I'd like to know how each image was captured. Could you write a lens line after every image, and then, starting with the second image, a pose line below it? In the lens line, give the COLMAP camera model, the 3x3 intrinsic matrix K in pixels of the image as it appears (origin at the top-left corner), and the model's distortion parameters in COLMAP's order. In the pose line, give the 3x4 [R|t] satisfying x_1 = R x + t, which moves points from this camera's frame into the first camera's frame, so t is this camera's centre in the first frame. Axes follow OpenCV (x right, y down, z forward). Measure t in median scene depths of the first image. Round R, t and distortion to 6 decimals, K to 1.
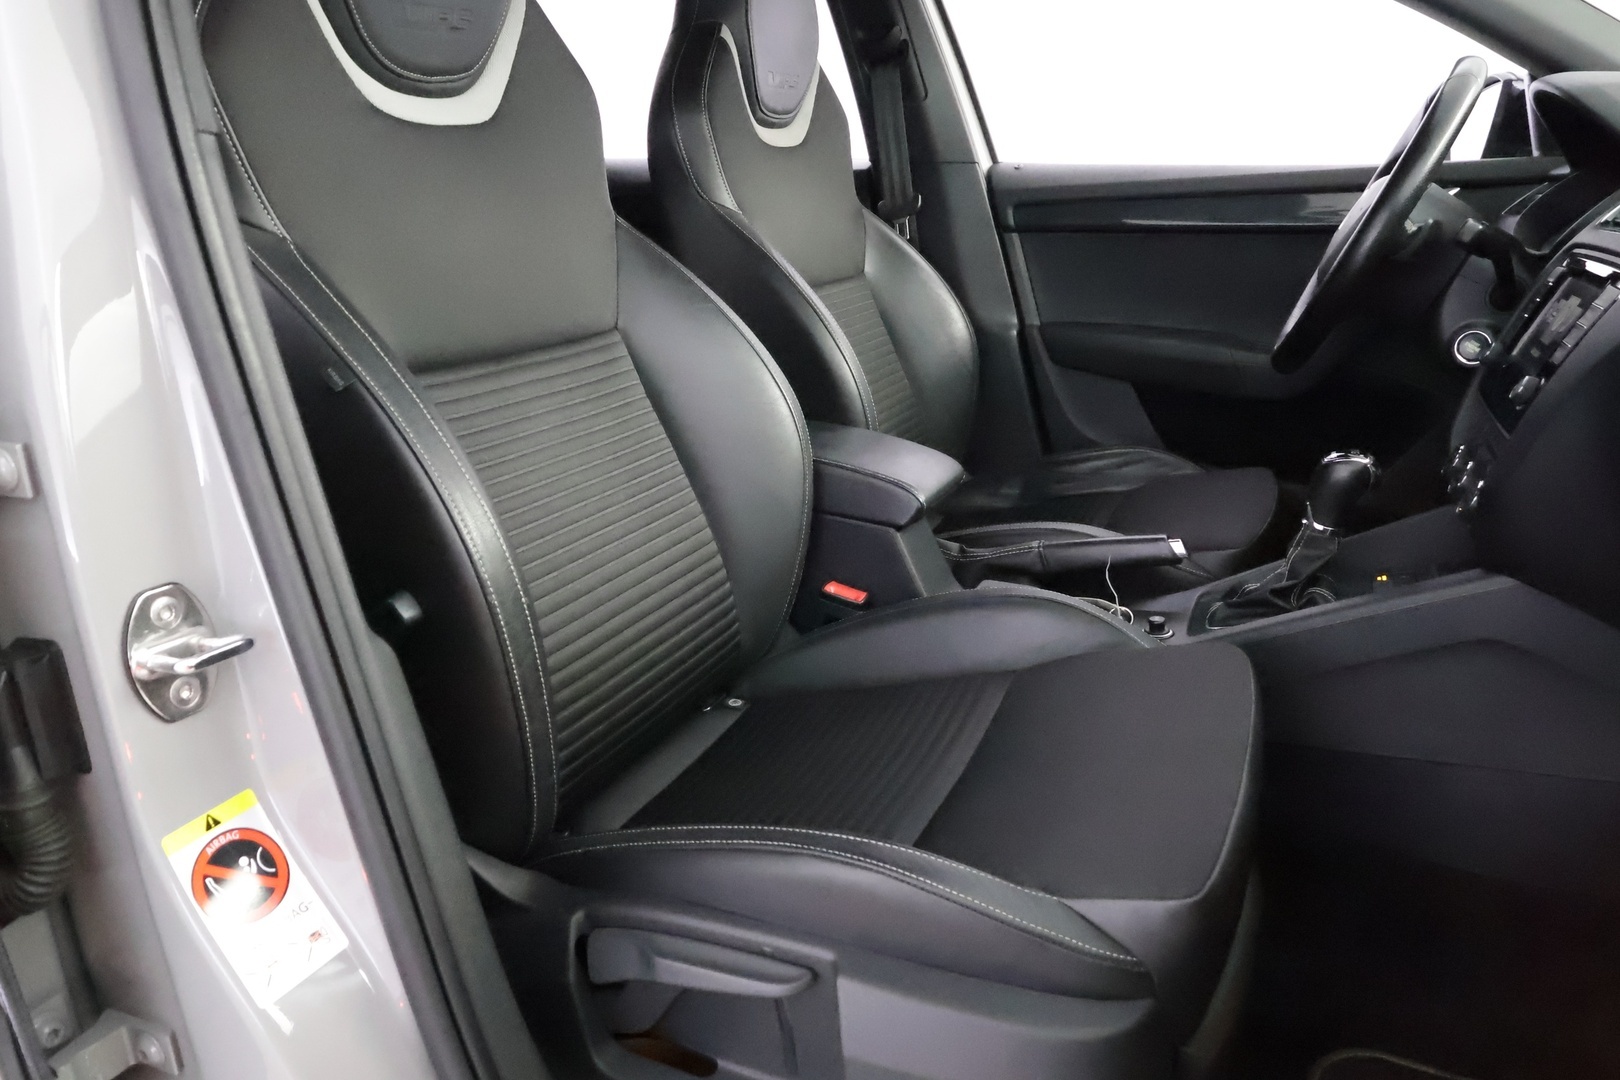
lens RADIAL K [[1124.7, 0, 815.5], [0, 1124.7, 541.6], [0, 0, 1]] dist [-0.002397, -0.001868]
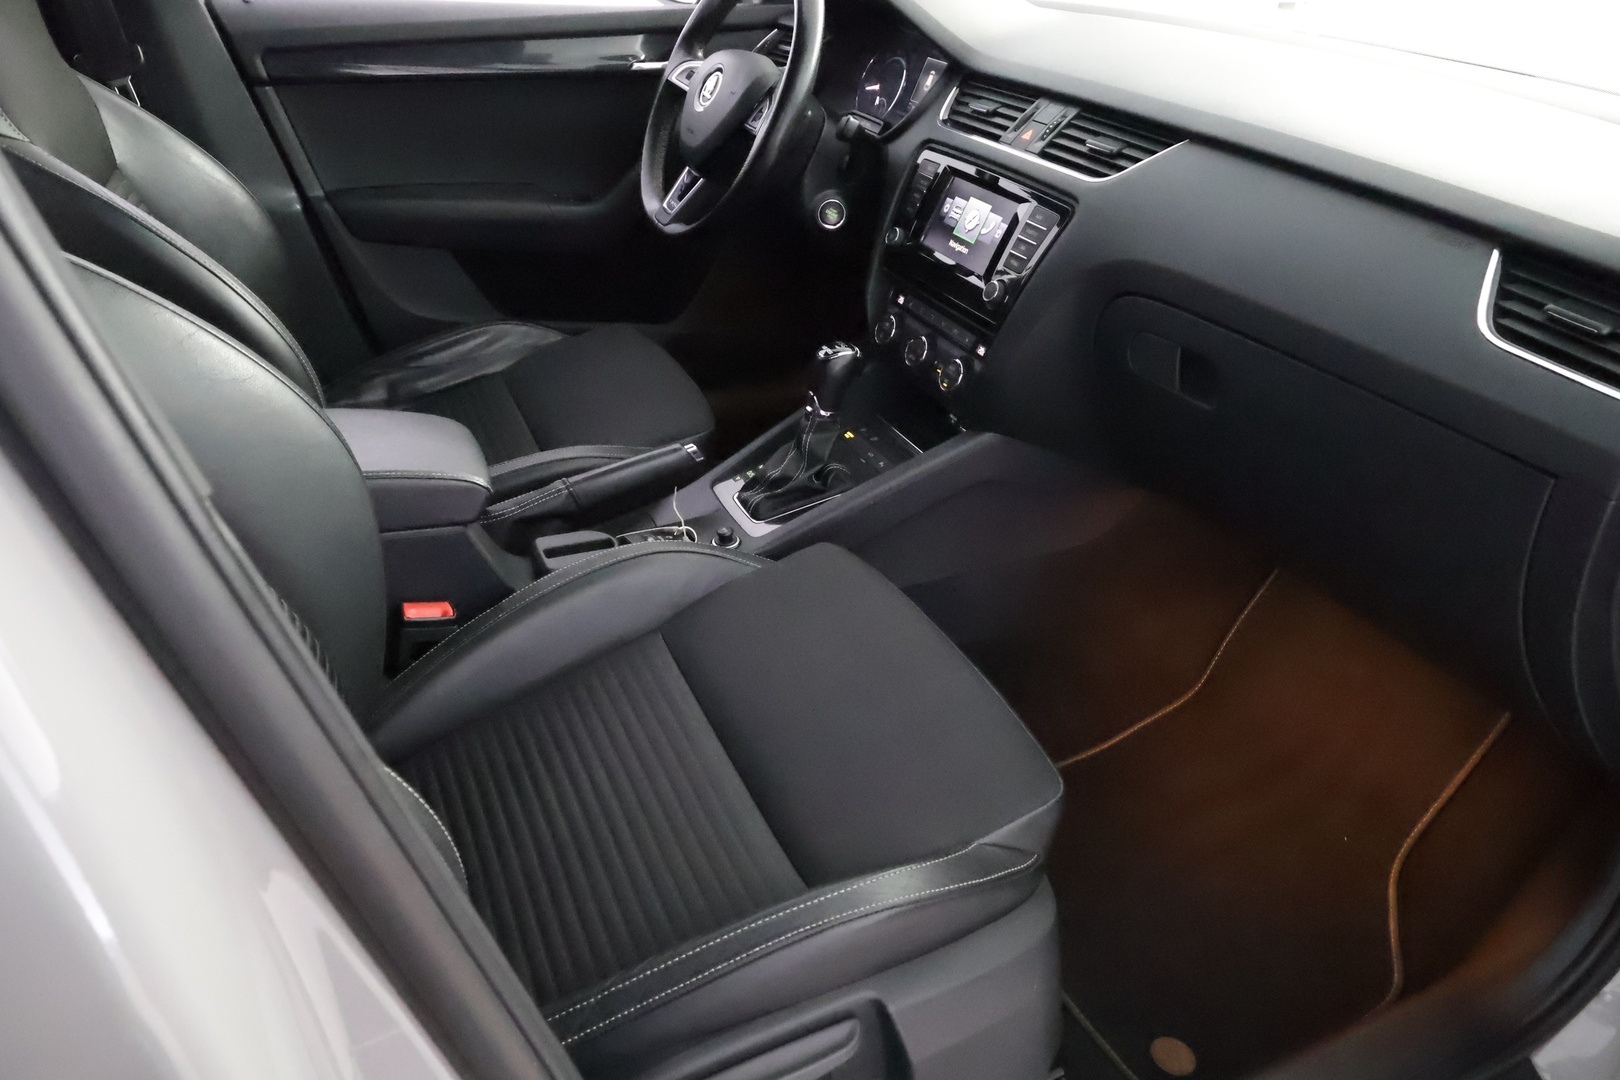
lens RADIAL K [[1124.7, 0, 815.5], [0, 1124.7, 541.6], [0, 0, 1]] dist [-0.002397, -0.001868]
pose [[0.661496, -0.338836, 0.669039, -0.244049], [0.175274, 0.937257, 0.301378, -0.154853], [-0.729179, -0.082096, 0.679381, 0.135185]]
